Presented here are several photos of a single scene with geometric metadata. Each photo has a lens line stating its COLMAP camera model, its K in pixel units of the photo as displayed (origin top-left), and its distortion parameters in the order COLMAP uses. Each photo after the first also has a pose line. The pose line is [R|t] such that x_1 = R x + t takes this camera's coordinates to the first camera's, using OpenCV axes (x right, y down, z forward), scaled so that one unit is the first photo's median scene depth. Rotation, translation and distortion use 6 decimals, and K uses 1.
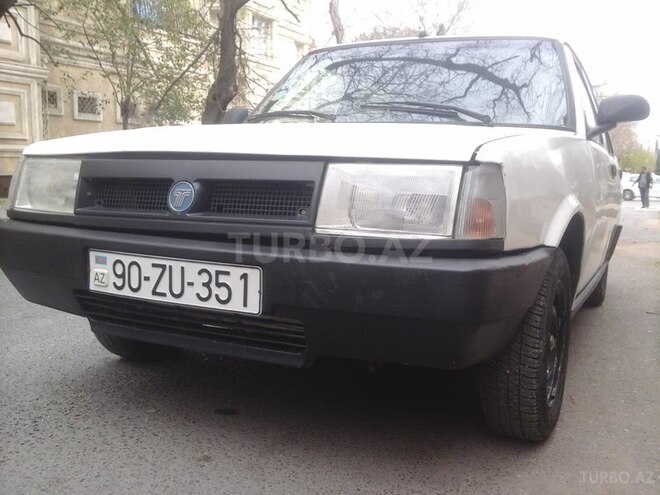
lens RADIAL K [[650.1, 0, 330.0], [0, 650.1, 247.5], [0, 0, 1]] dist [0.013776, -0.011972]
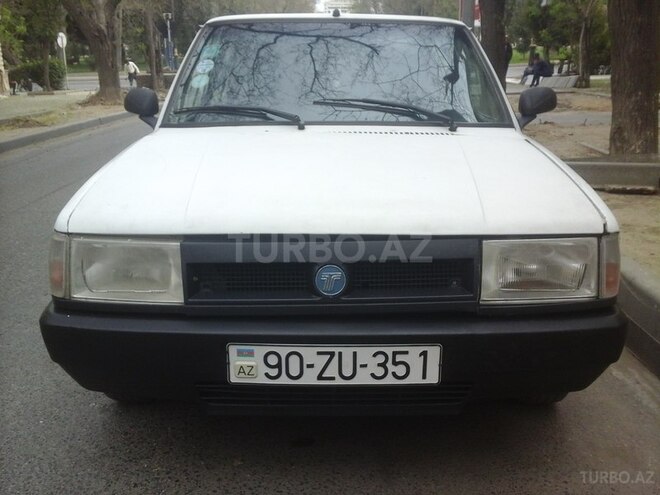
lens RADIAL K [[650.1, 0, 330.0], [0, 650.1, 247.5], [0, 0, 1]] dist [0.013776, -0.011972]
pose [[0.895483, -0.152832, 0.418034, -0.659274], [0.074788, 0.977512, 0.197170, -0.334684], [-0.438767, -0.145298, 0.886776, 0.118945]]
